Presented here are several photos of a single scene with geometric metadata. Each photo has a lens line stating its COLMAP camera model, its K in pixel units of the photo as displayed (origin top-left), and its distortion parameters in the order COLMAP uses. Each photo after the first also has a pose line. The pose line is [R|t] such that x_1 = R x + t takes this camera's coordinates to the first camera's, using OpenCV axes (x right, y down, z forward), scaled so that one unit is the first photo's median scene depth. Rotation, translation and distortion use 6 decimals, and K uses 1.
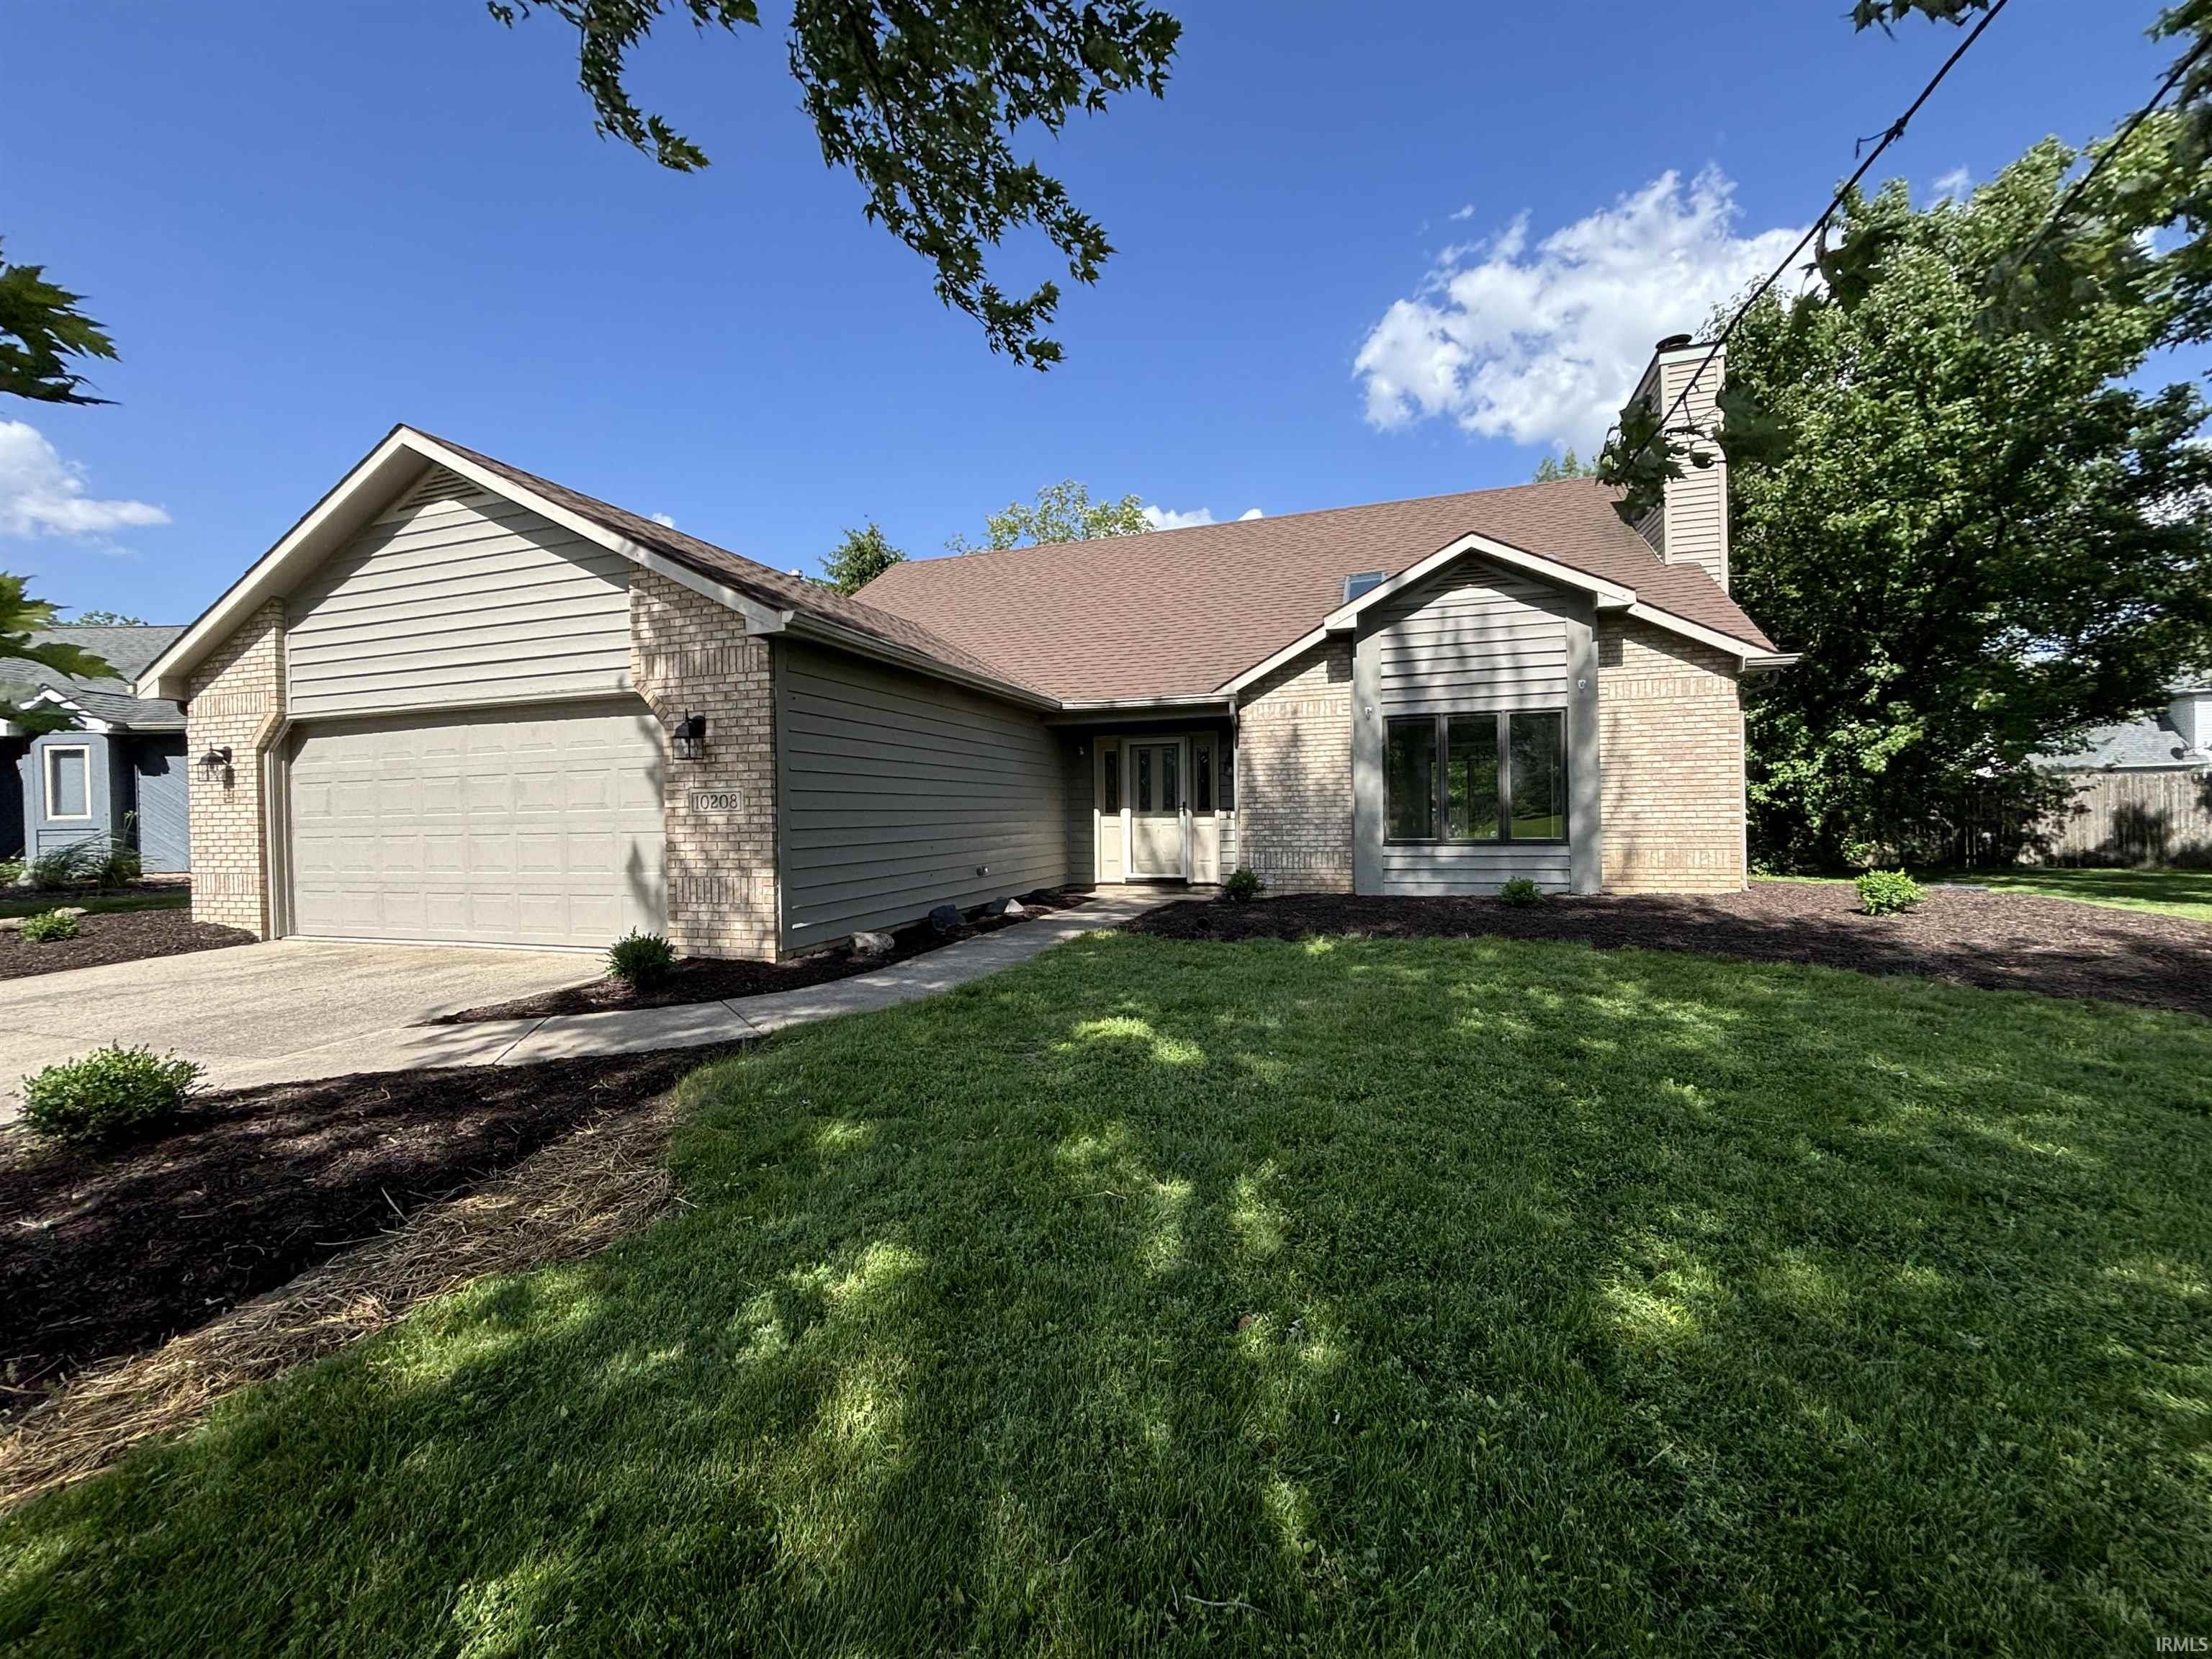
lens RADIAL K [[895.3, 0, 1100.5], [0, 895.3, 826.3], [0, 0, 1]] dist [0.006388, -0.001081]
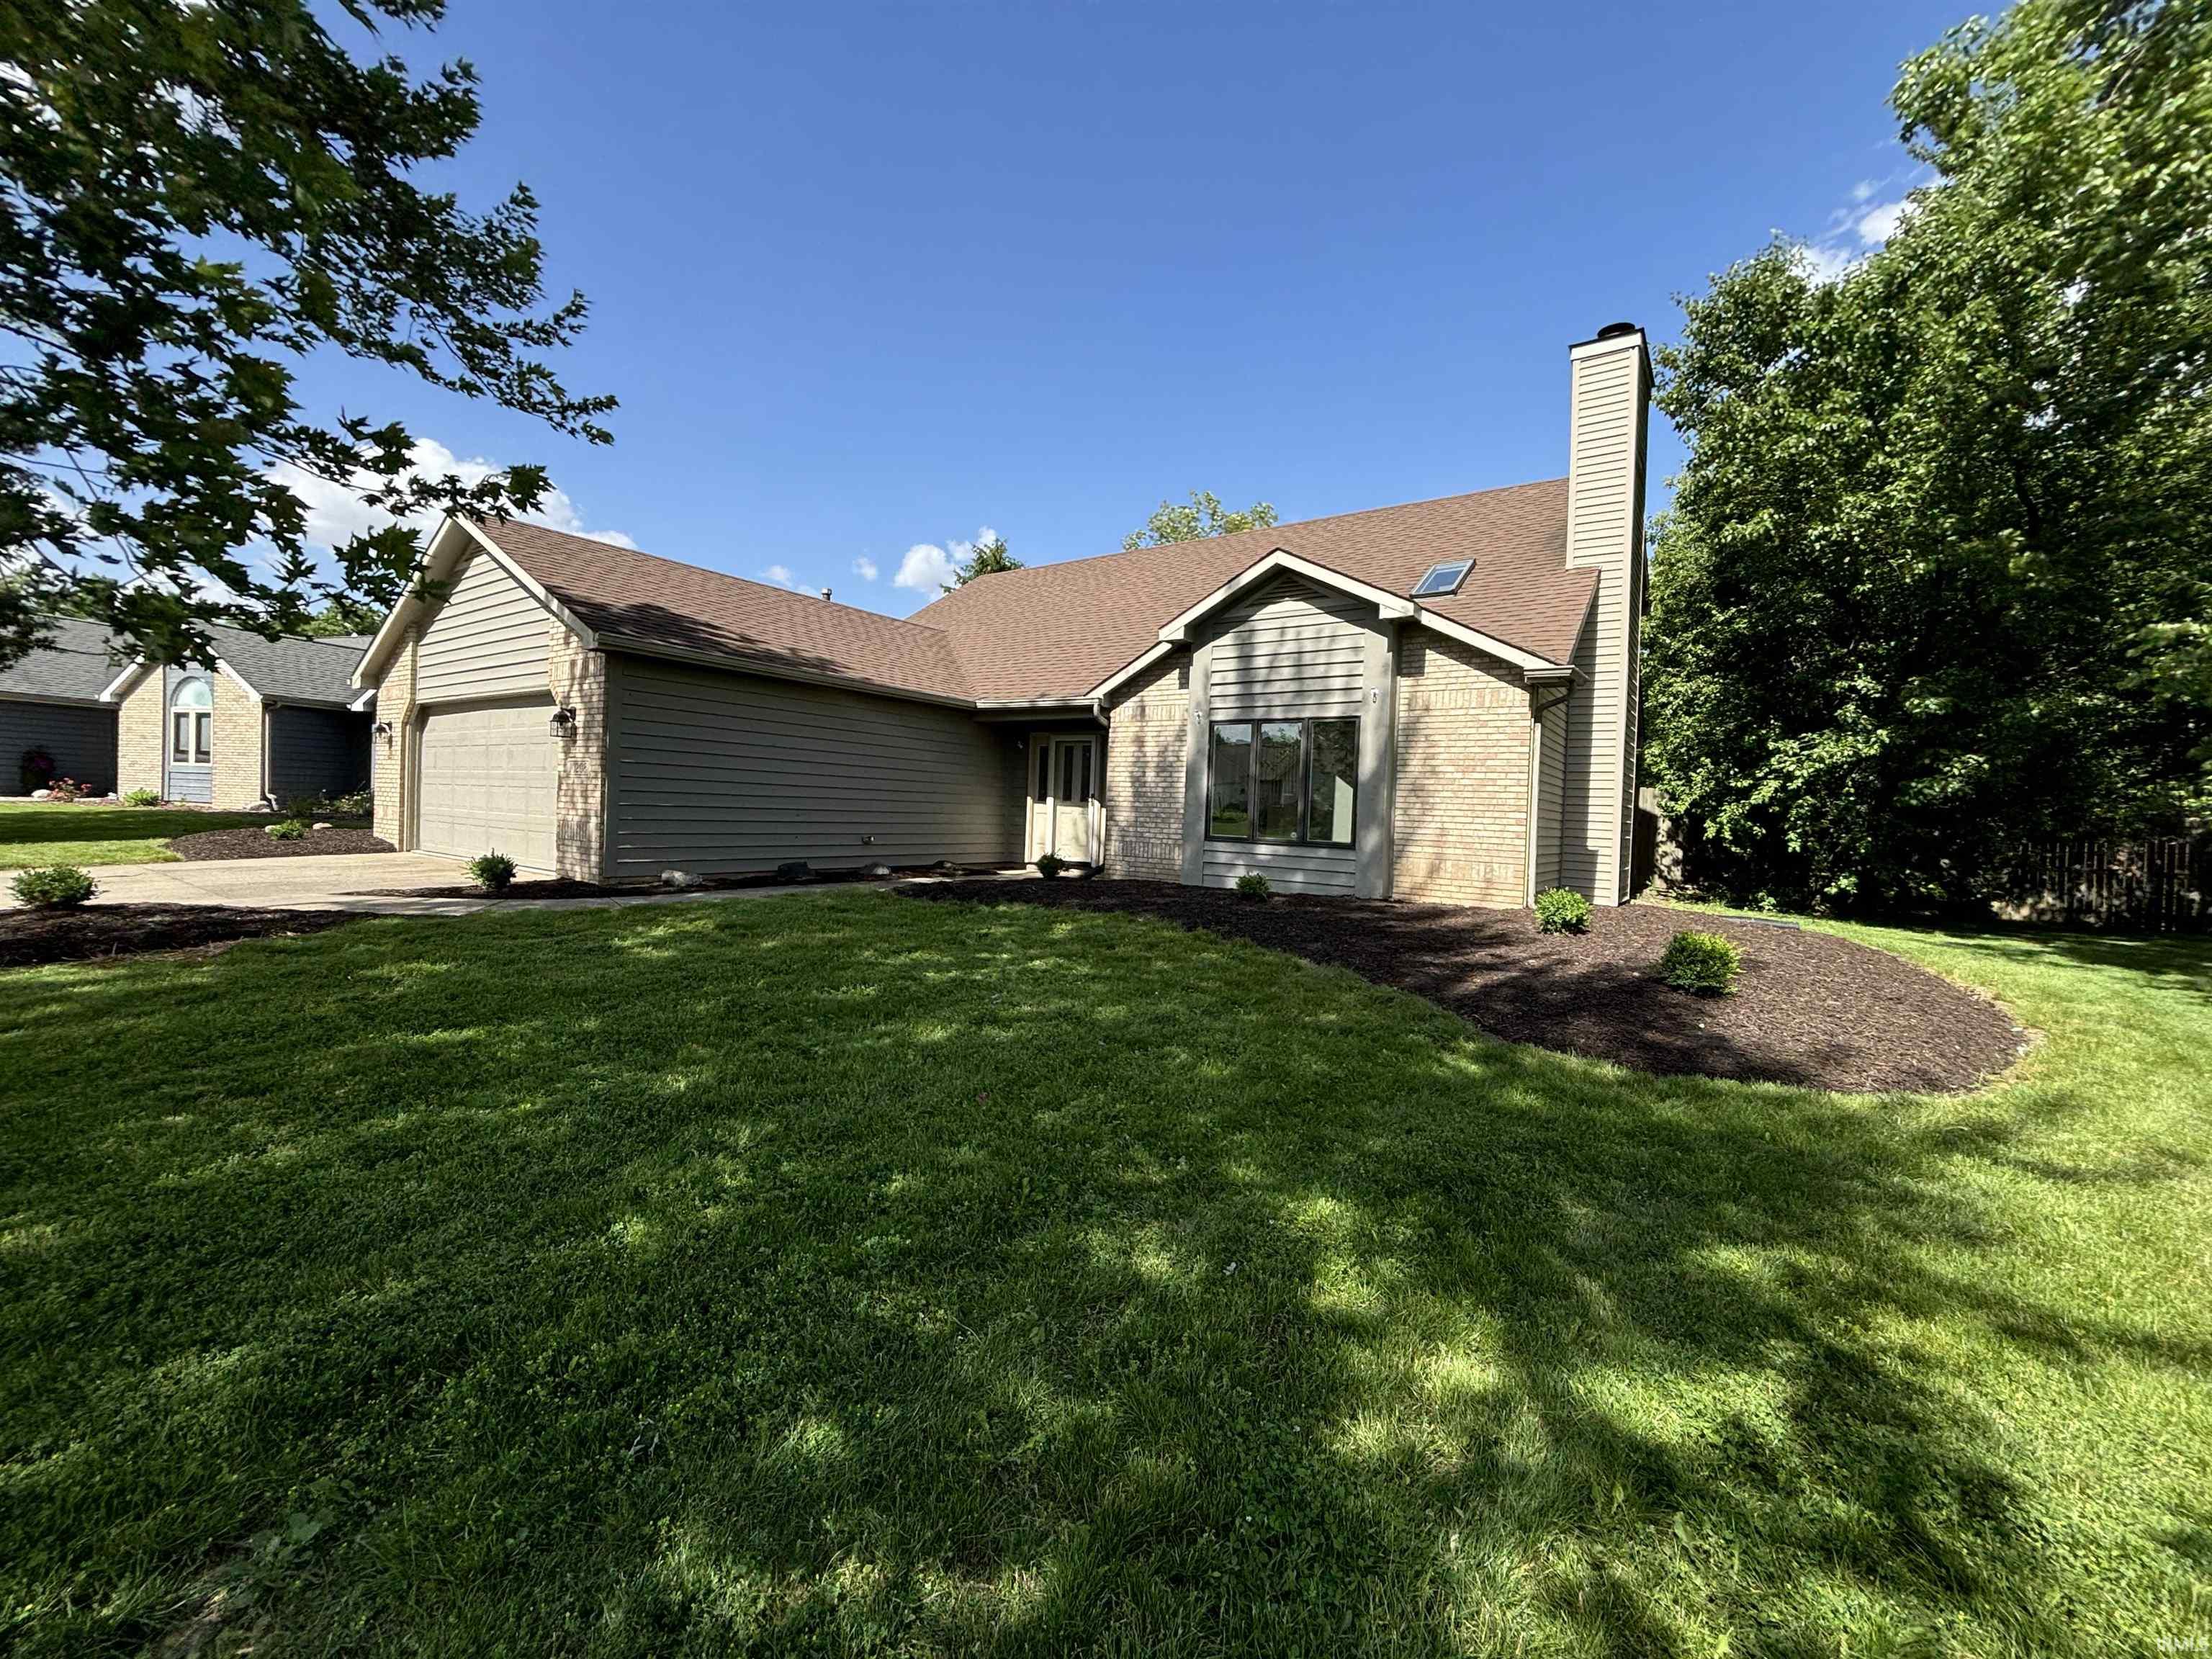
lens RADIAL K [[895.3, 0, 1103.7], [0, 895.3, 828.4], [0, 0, 1]] dist [0.006388, -0.001081]
pose [[0.952747, 0.060684, -0.297641, 0.530016], [-0.059497, 0.998143, 0.013057, 0.000312], [0.297881, 0.005269, 0.954588, -0.066229]]
